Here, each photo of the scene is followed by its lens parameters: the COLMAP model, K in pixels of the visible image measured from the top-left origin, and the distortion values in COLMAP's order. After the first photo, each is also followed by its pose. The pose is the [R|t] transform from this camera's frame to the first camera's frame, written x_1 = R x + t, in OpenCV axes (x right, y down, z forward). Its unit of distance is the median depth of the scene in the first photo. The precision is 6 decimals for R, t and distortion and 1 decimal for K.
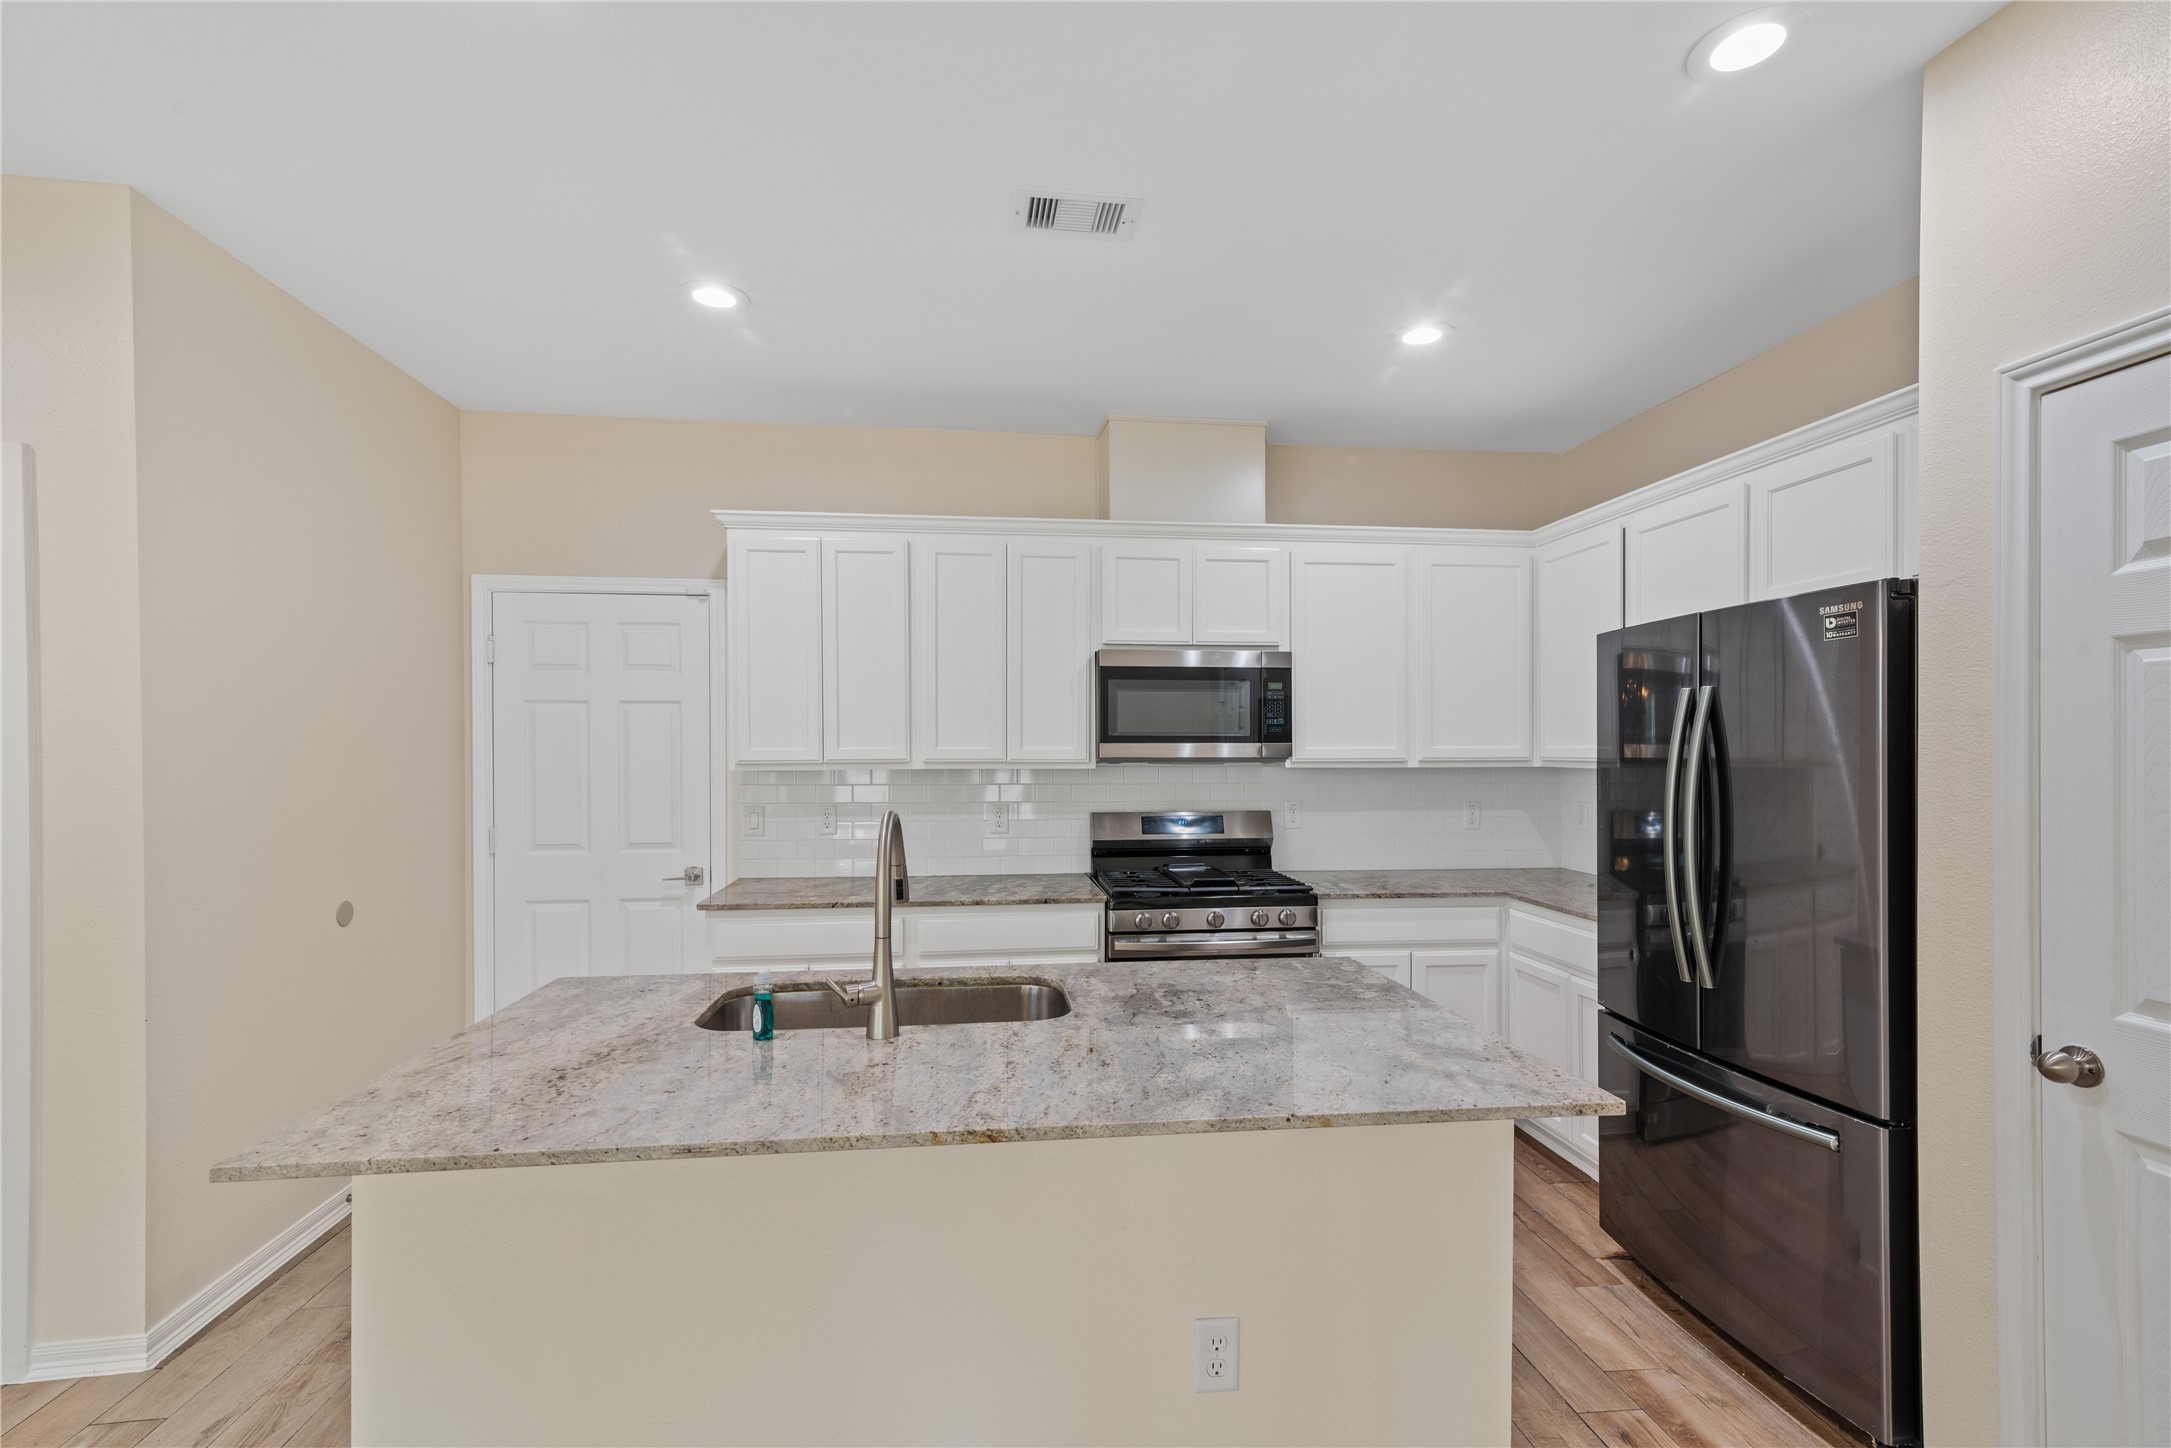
lens RADIAL K [[988.1, 0, 1079.7], [0, 988.1, 746.0], [0, 0, 1]] dist [0.011713, 0.000228]
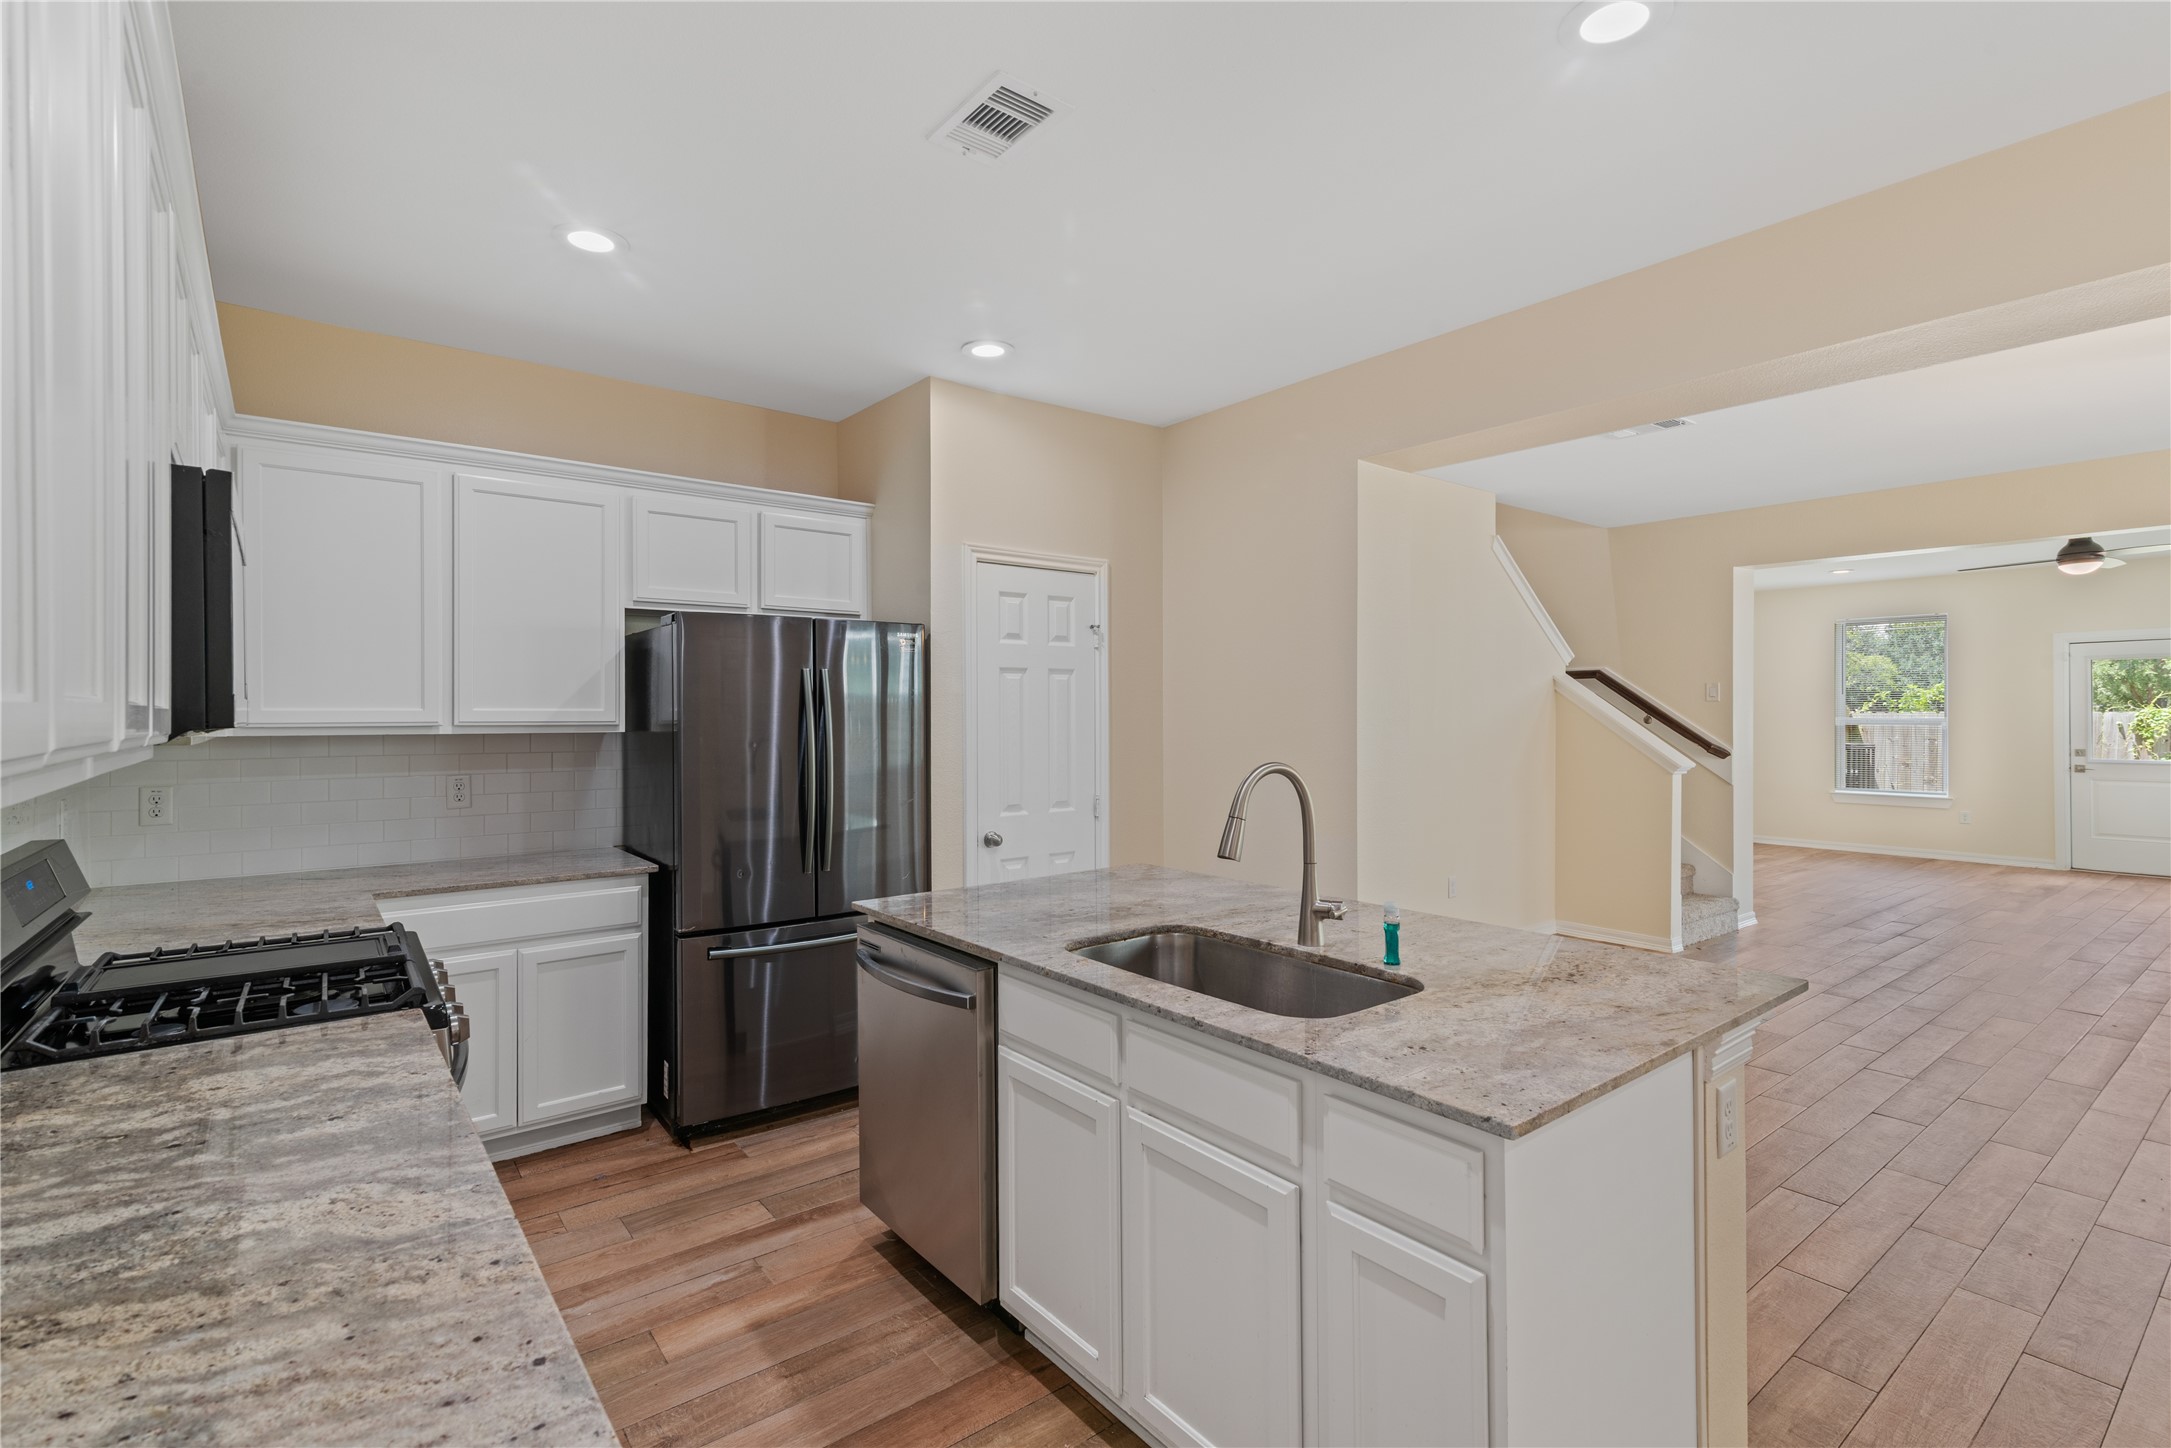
lens RADIAL K [[993.3, 0, 1093.9], [0, 993.3, 724.3], [0, 0, 1]] dist [0.018980, 0.000152]
pose [[-0.524978, -0.007418, 0.851084, -0.590807], [0.000852, 0.999957, 0.009240, 0.007058], [-0.851116, 0.005576, -0.524949, 1.007876]]
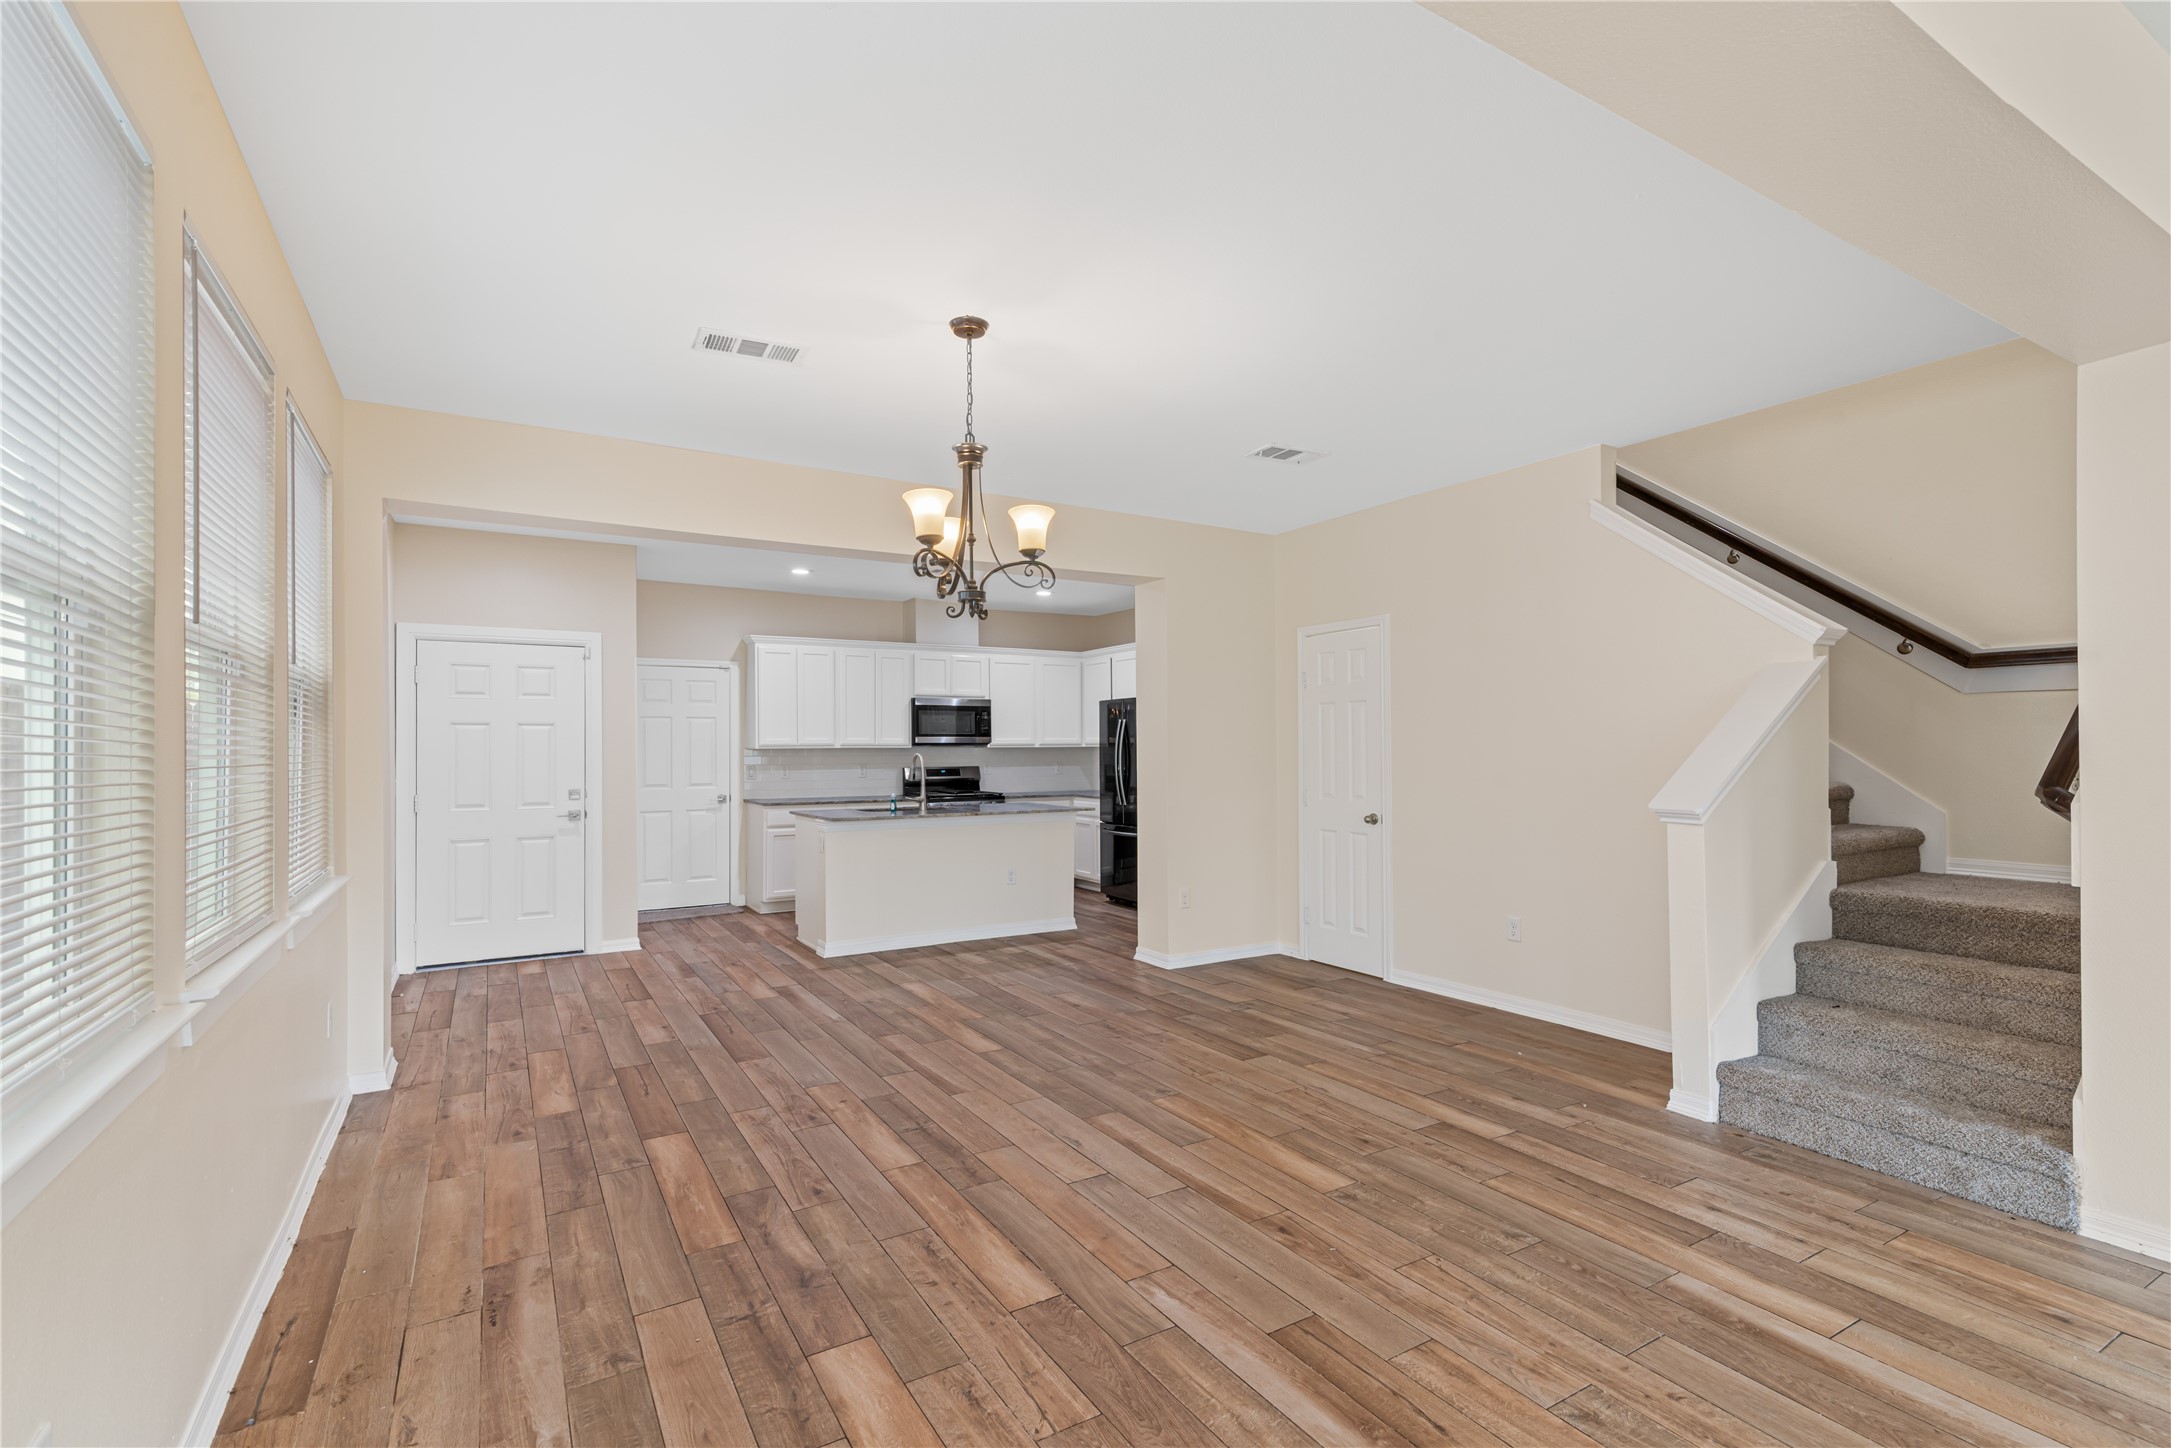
lens RADIAL K [[993.3, 0, 1093.9], [0, 993.3, 724.3], [0, 0, 1]] dist [0.018980, 0.000152]
pose [[0.908002, 0.006181, 0.418921, -0.650740], [0.005049, 0.999657, -0.025693, 0.033102], [-0.418936, 0.025445, 0.907659, -1.489131]]
